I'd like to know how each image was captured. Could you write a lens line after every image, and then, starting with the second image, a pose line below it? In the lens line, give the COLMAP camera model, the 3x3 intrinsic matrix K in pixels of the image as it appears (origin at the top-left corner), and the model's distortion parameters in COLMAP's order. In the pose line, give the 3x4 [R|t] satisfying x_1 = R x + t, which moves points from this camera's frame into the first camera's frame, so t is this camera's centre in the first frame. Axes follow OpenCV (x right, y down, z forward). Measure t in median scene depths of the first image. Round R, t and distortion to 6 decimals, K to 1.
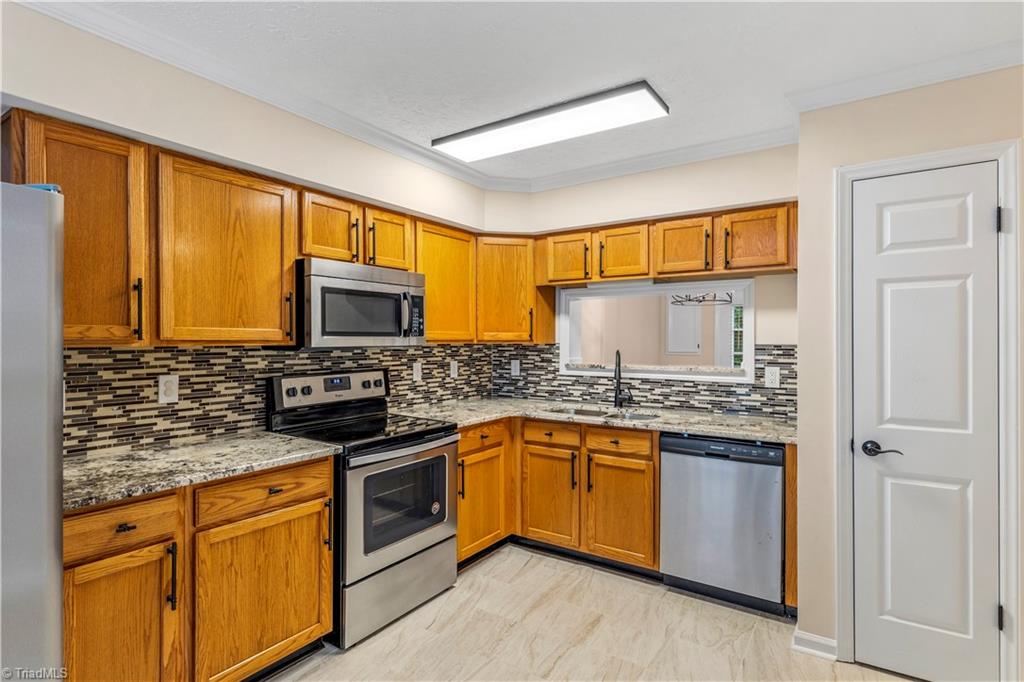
lens RADIAL K [[526.0, 0, 505.5], [0, 526.0, 345.1], [0, 0, 1]] dist [0.000450, 0.000025]
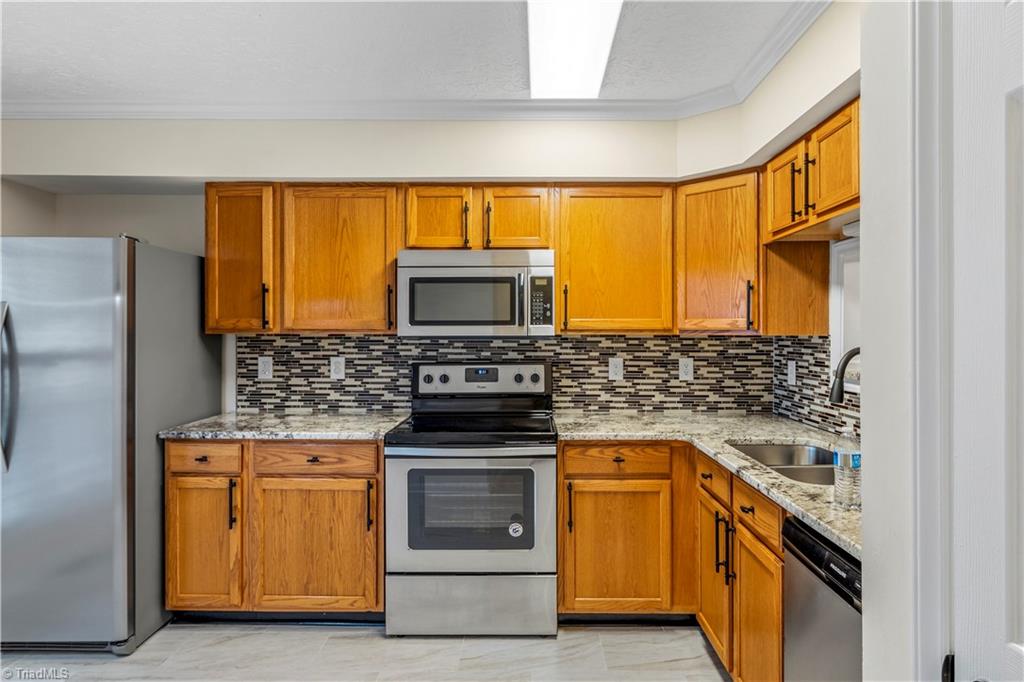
lens RADIAL K [[572.5, 0, 515.7], [0, 572.5, 335.0], [0, 0, 1]] dist [-0.001051, 0.005476]
pose [[0.564381, 0.005296, -0.825497, 0.657554], [-0.010237, 0.999947, -0.000584, 0.000312], [0.825451, 0.008780, 0.564406, 0.514448]]
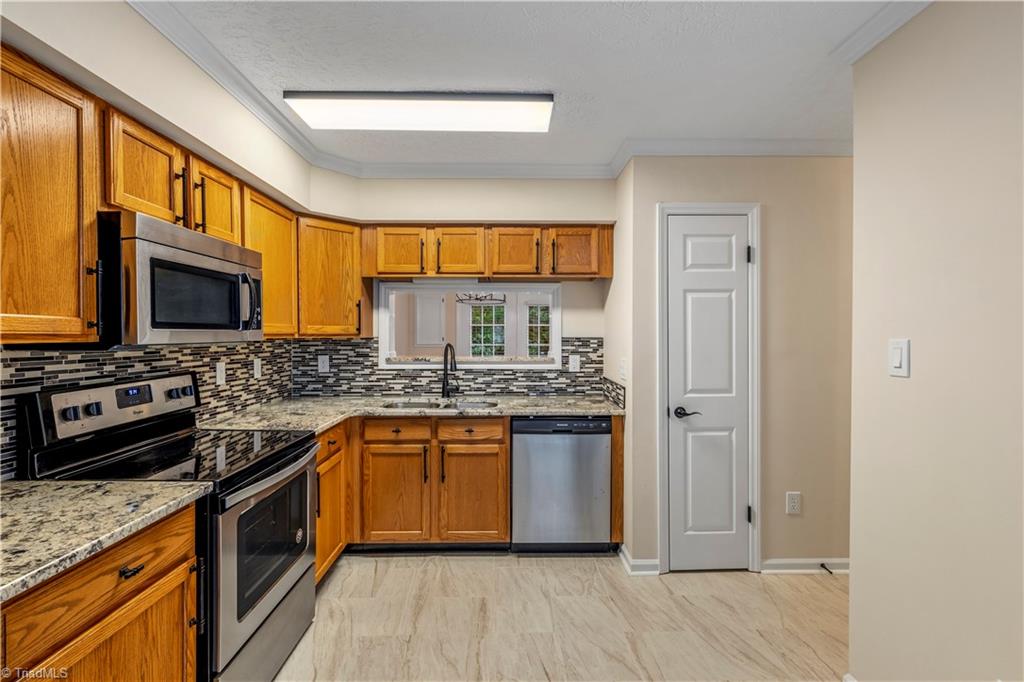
lens RADIAL K [[469.4, 0, 512.8], [0, 469.4, 340.8], [0, 0, 1]] dist [-0.002230, -0.000686]
pose [[0.814300, -0.009664, 0.580363, -0.304221], [0.006915, 0.999952, 0.006949, -0.001756], [-0.580402, -0.001646, 0.814328, 0.213580]]
